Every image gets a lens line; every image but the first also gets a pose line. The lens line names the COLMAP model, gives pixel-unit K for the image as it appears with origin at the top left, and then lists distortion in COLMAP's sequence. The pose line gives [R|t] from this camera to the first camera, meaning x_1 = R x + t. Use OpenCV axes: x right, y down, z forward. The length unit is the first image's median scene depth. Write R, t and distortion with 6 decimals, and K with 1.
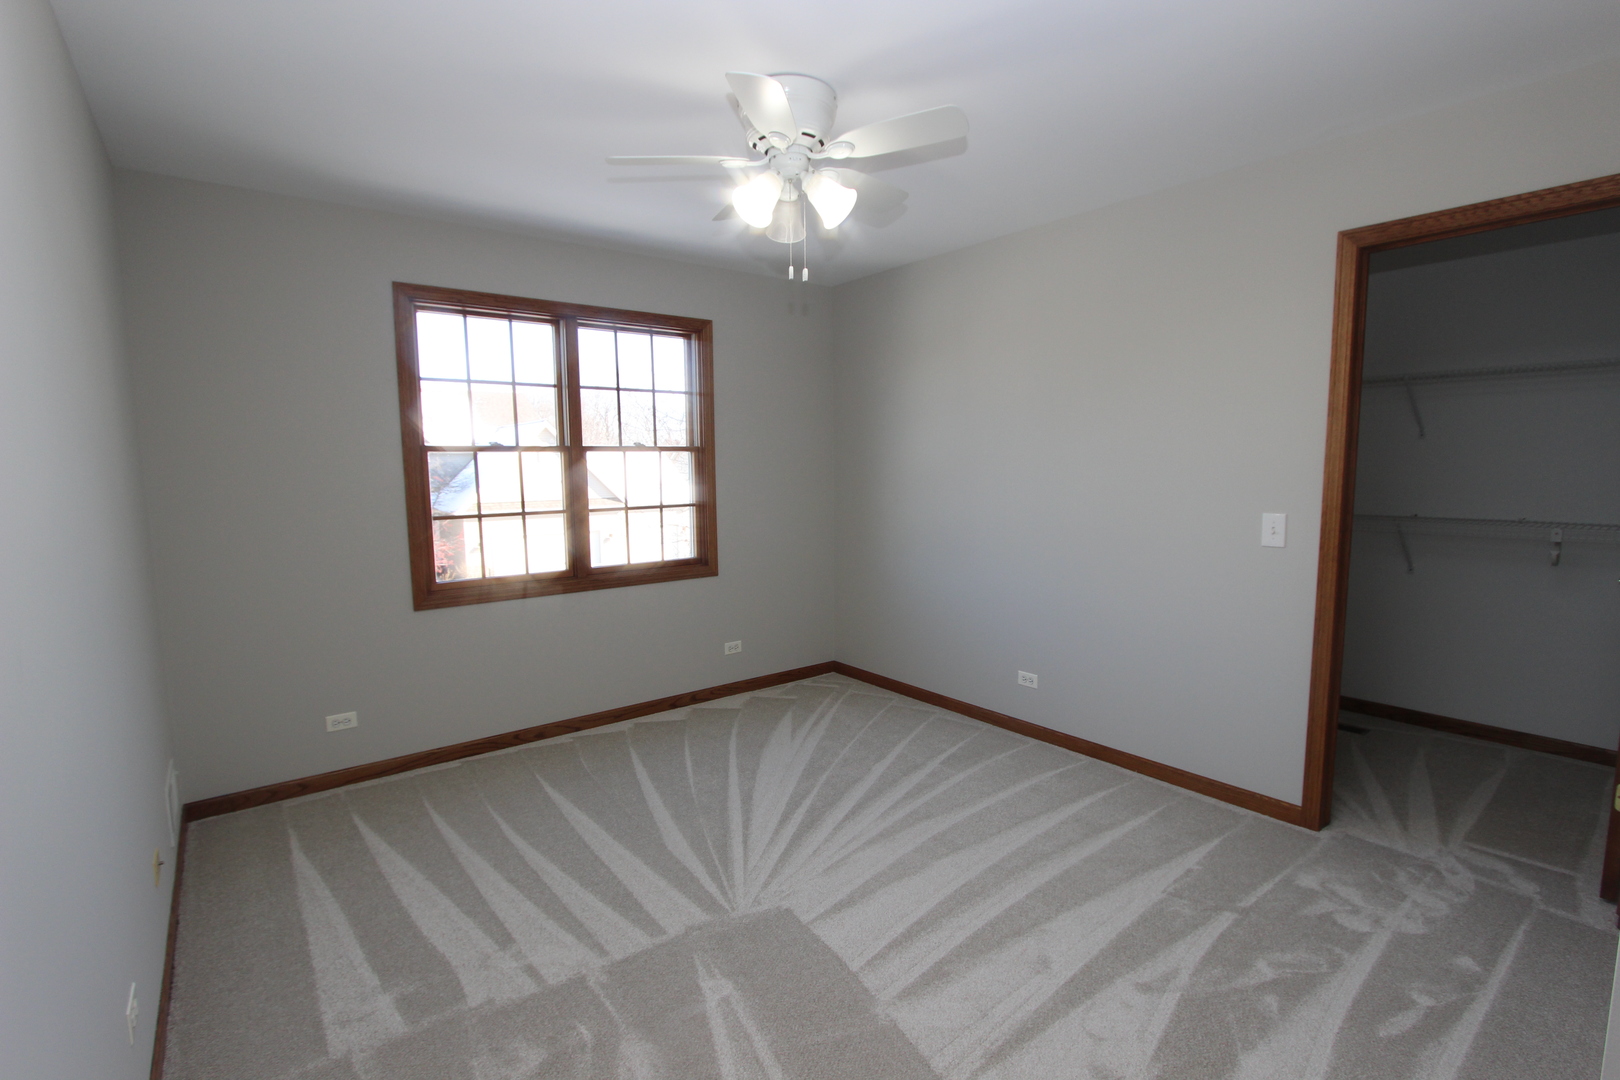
lens RADIAL K [[743.2, 0, 811.1], [0, 743.2, 544.5], [0, 0, 1]] dist [-0.025298, 0.004956]
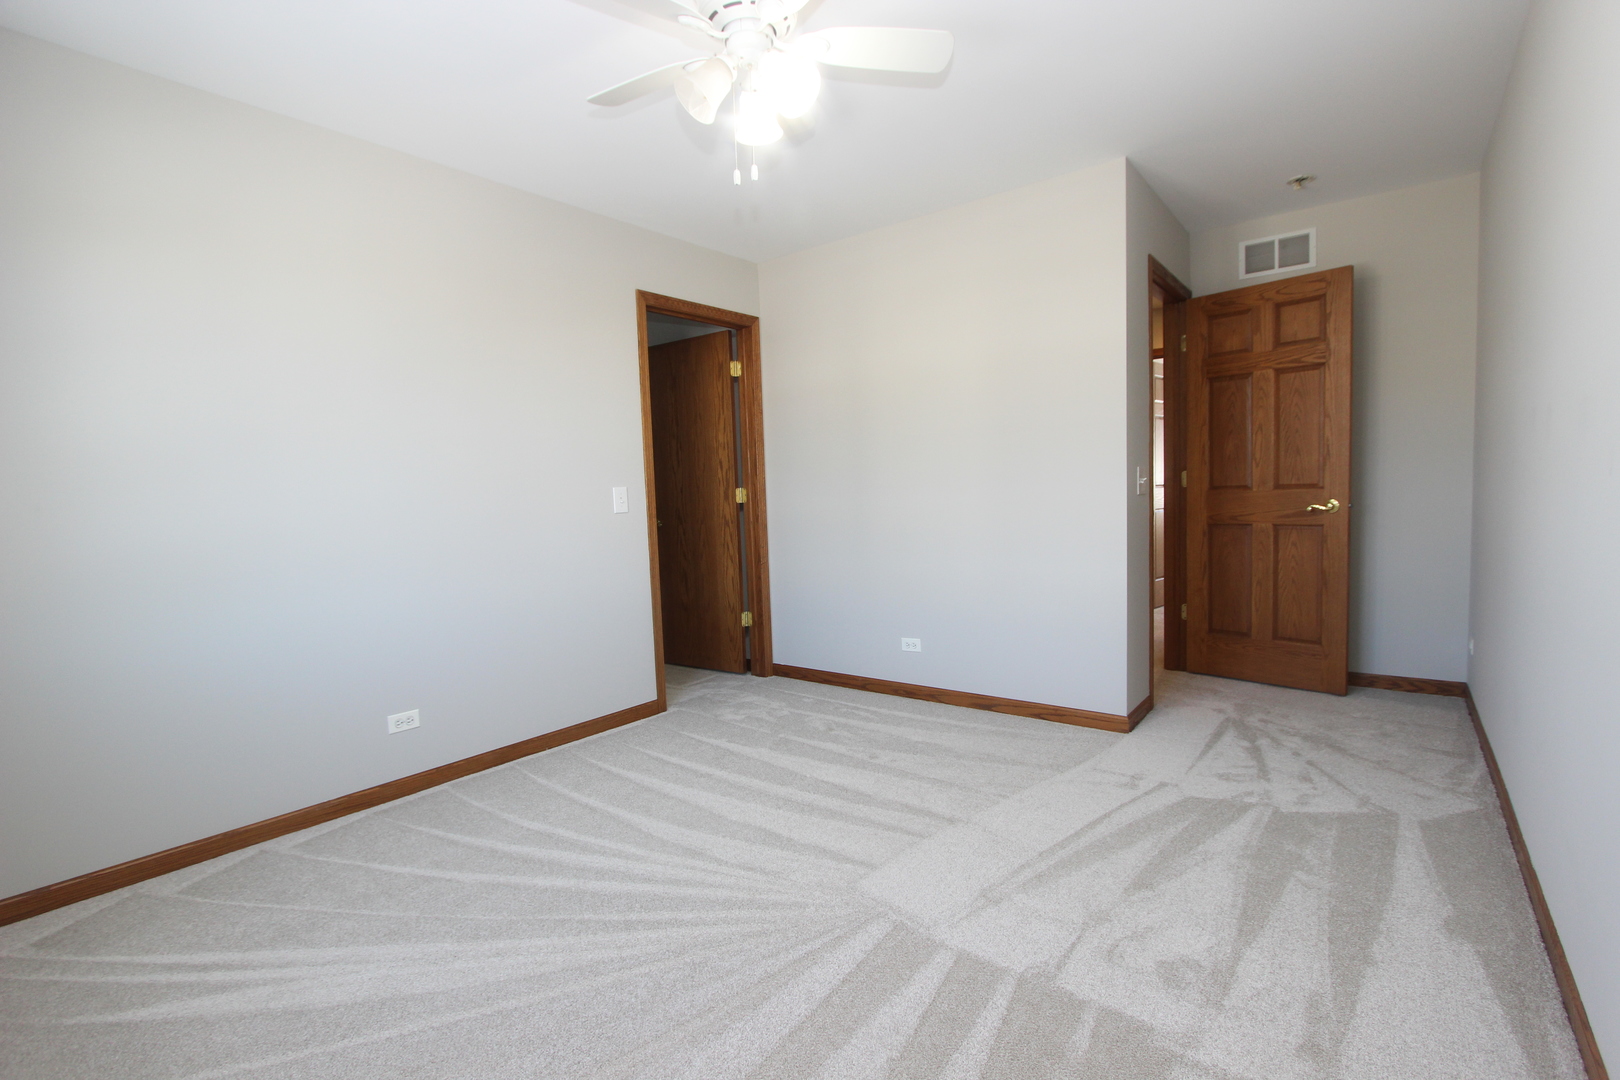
lens RADIAL K [[743.2, 0, 819.2], [0, 743.2, 542.4], [0, 0, 1]] dist [-0.025298, 0.004956]
pose [[-0.246582, -0.048805, 0.967892, -0.804617], [0.141387, 0.986233, 0.085750, -0.009277], [-0.958753, 0.157992, -0.236287, 1.082626]]
